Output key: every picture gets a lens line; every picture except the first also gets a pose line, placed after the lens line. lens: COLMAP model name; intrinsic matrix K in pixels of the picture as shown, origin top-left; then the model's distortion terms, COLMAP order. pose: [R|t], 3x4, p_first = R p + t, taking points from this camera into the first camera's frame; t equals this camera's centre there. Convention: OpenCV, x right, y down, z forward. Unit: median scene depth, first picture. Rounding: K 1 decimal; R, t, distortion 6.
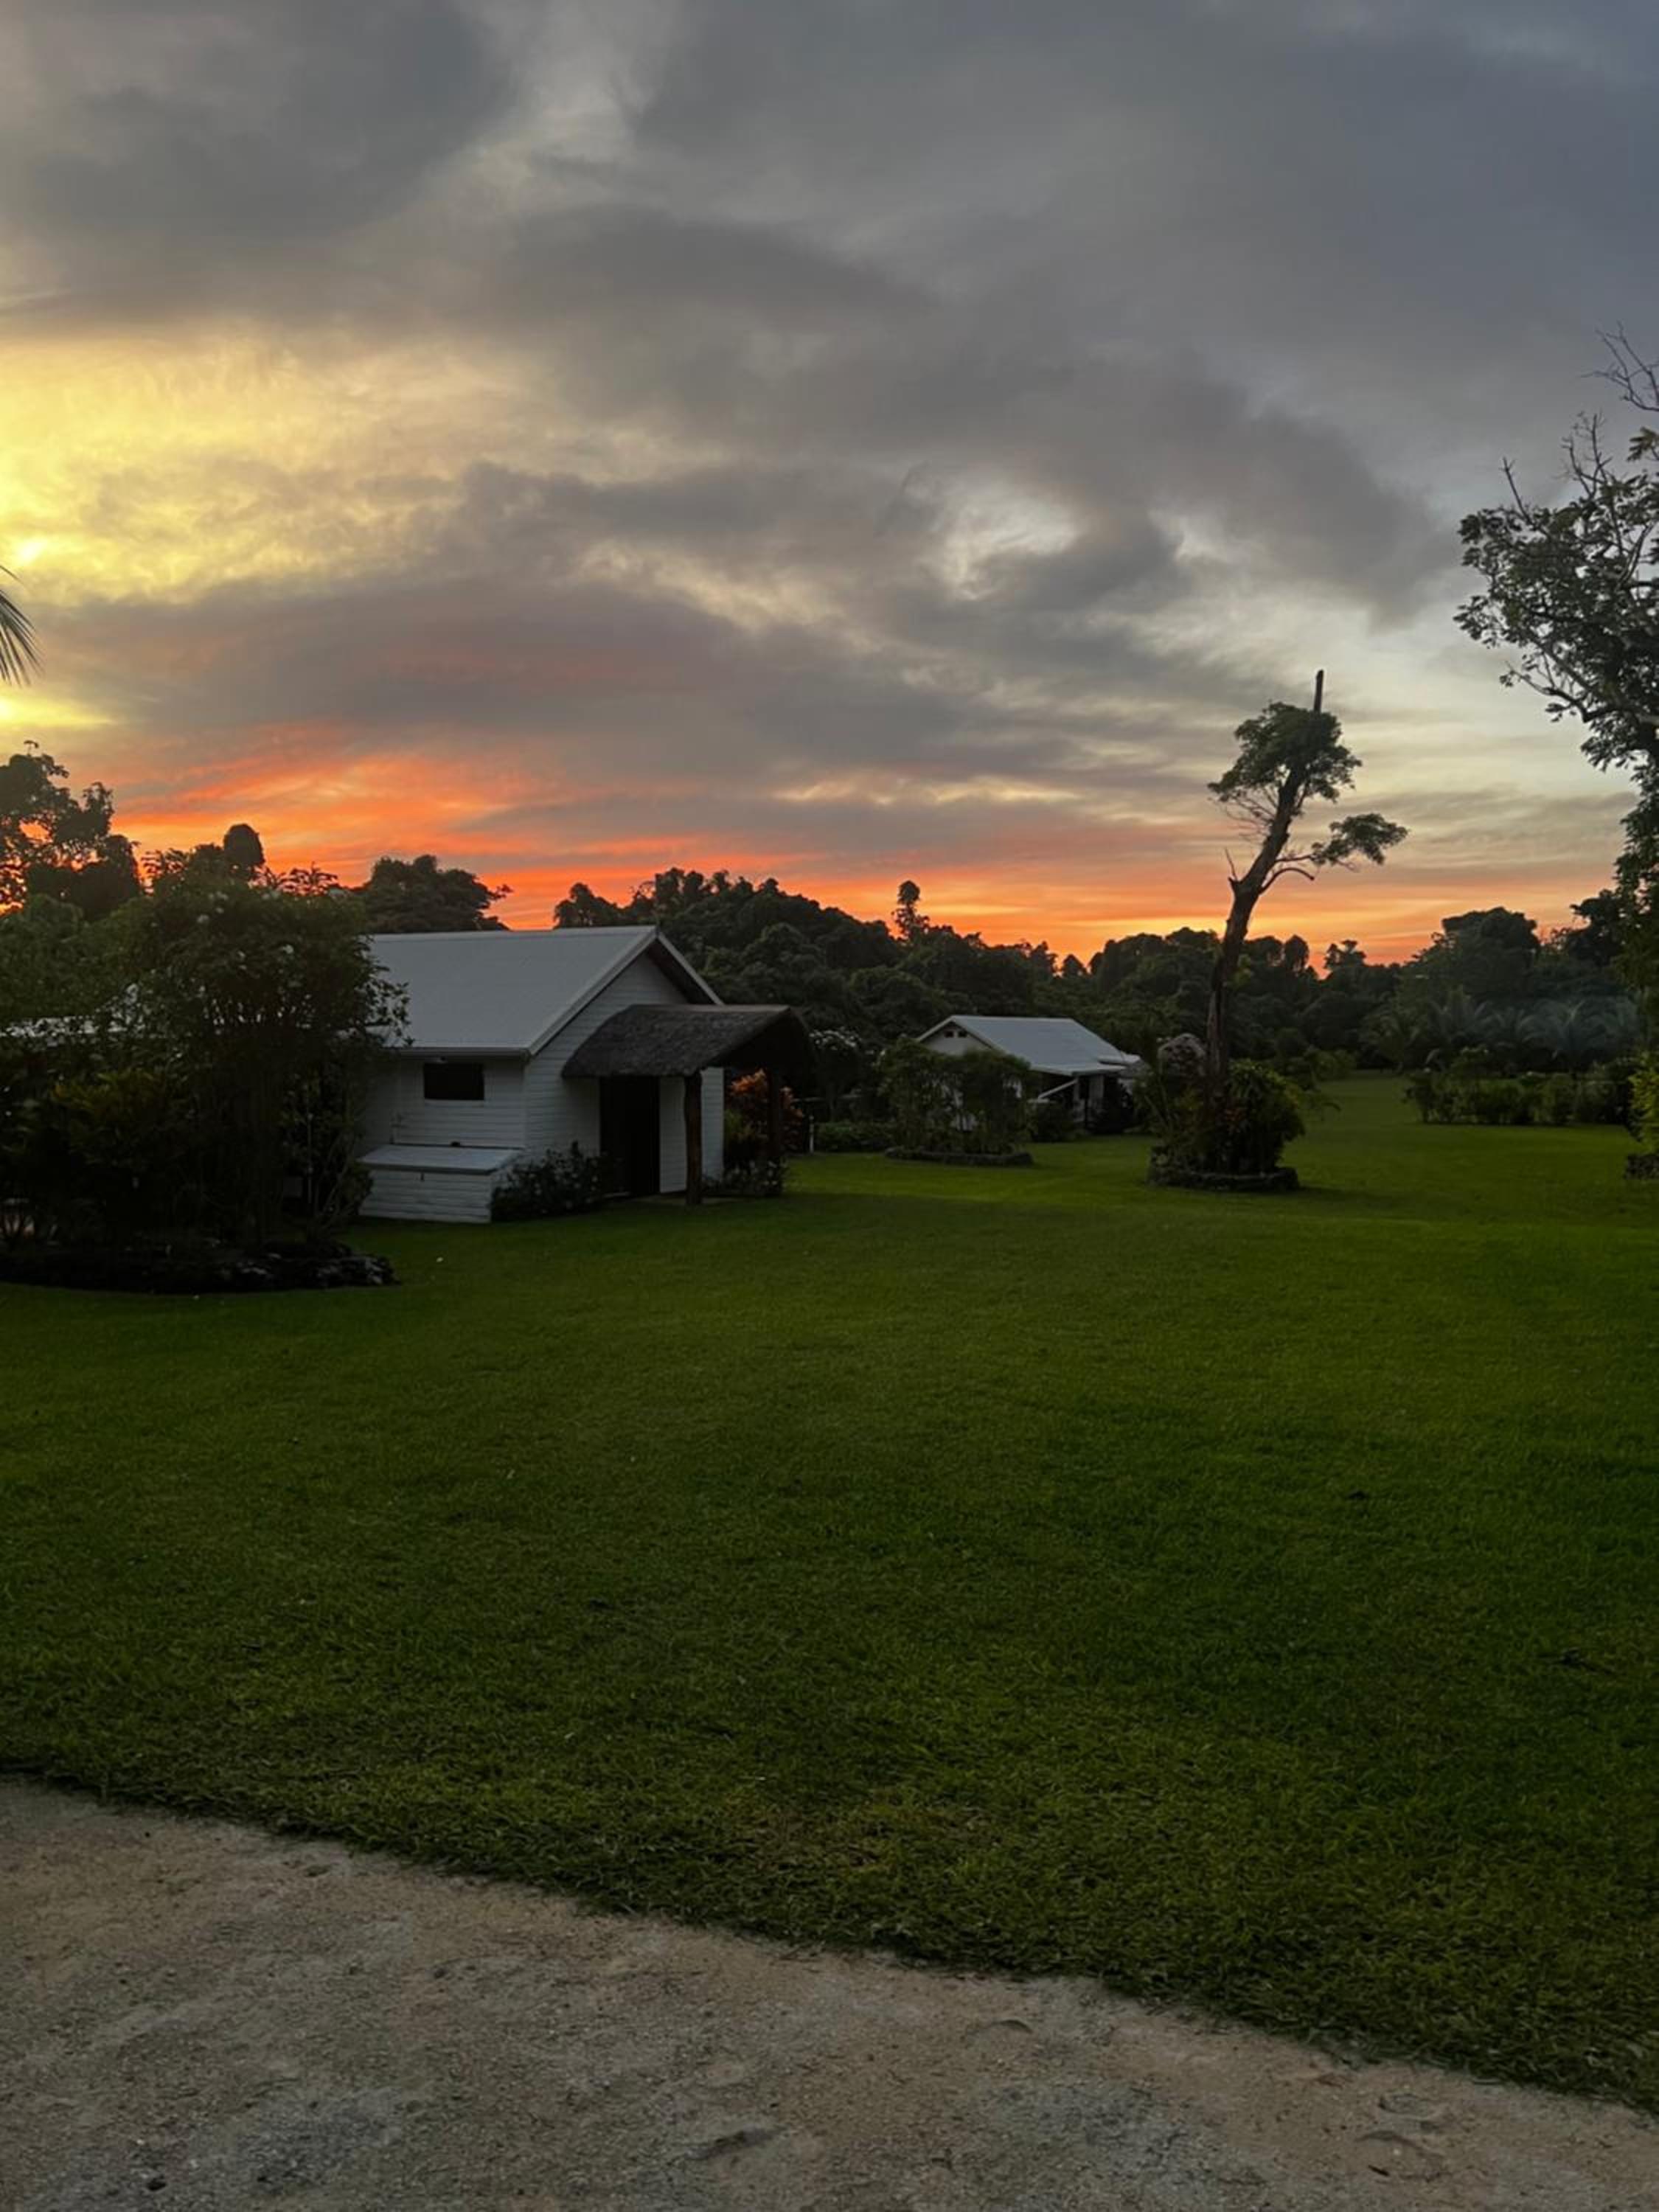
lens RADIAL K [[1622.8, 0, 829.5], [0, 1622.8, 1106.0], [0, 0, 1]] dist [0.098501, -0.244150]
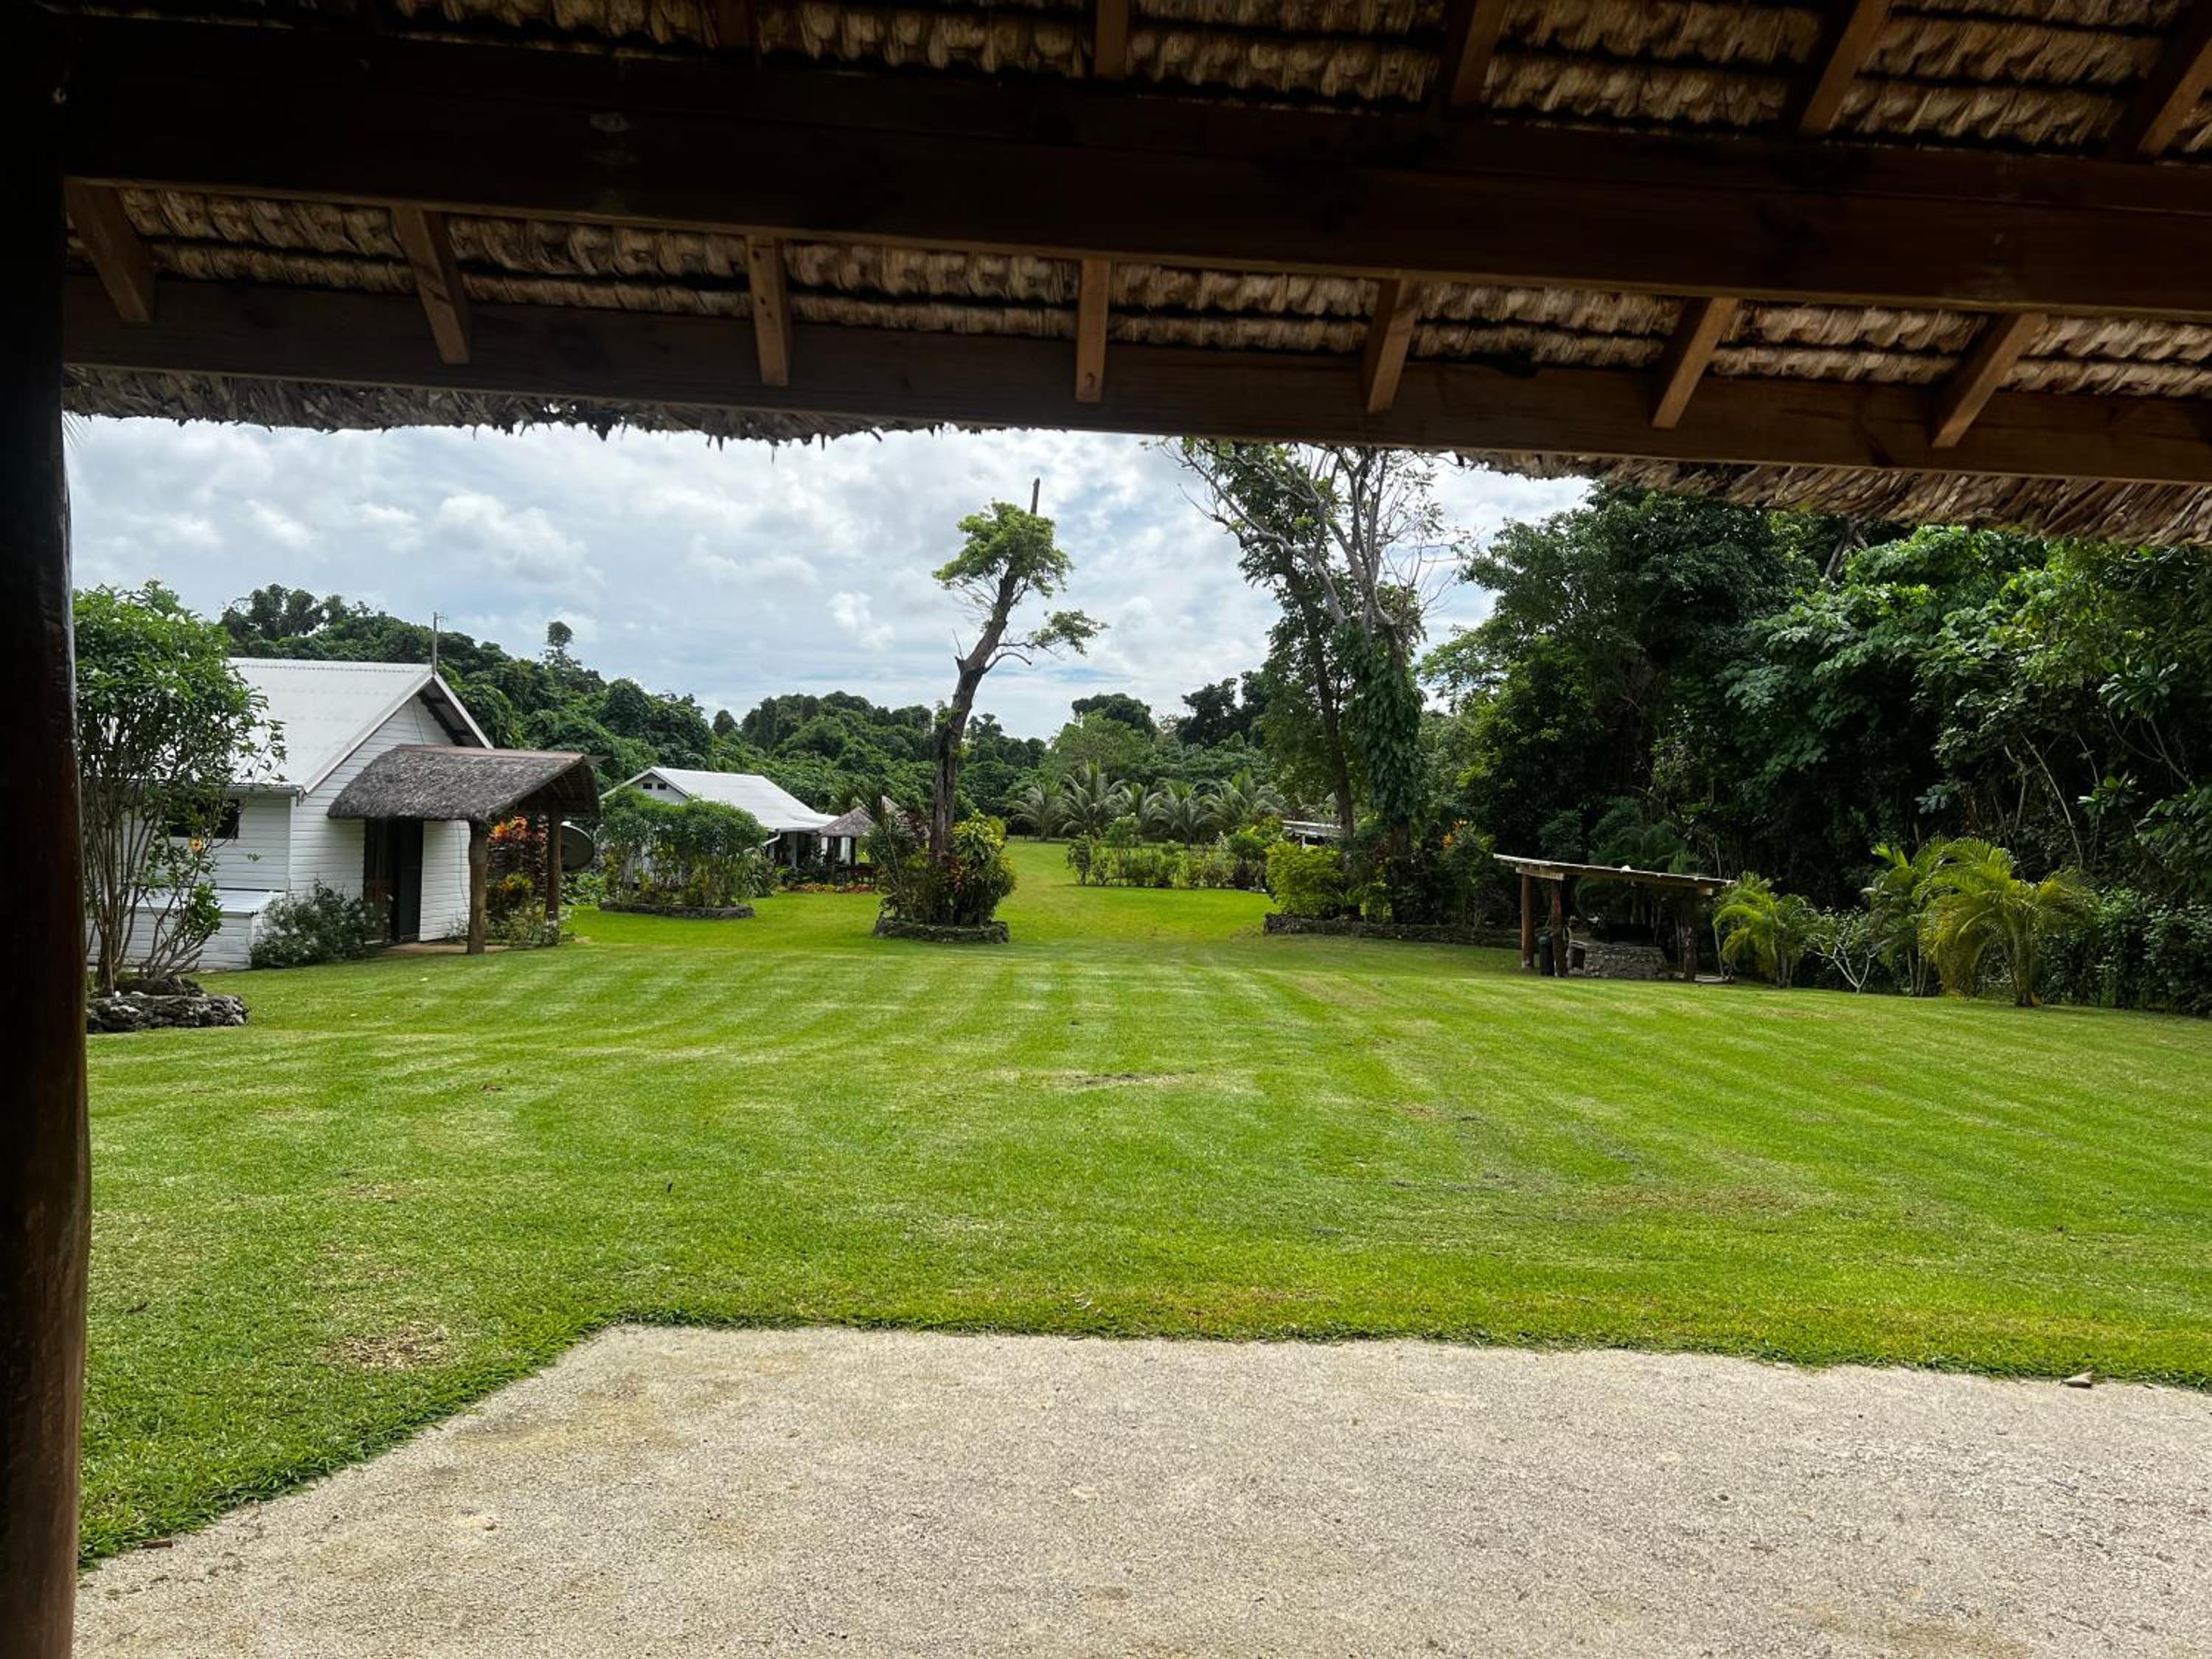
lens RADIAL K [[1647.6, 0, 1110.7], [0, 1647.6, 855.6], [0, 0, 1]] dist [0.054718, -0.062913]
pose [[0.917051, 0.026604, 0.397881, -0.095052], [-0.024185, 0.999646, -0.011098, 0.003622], [-0.398035, 0.000555, 0.917370, -0.056406]]
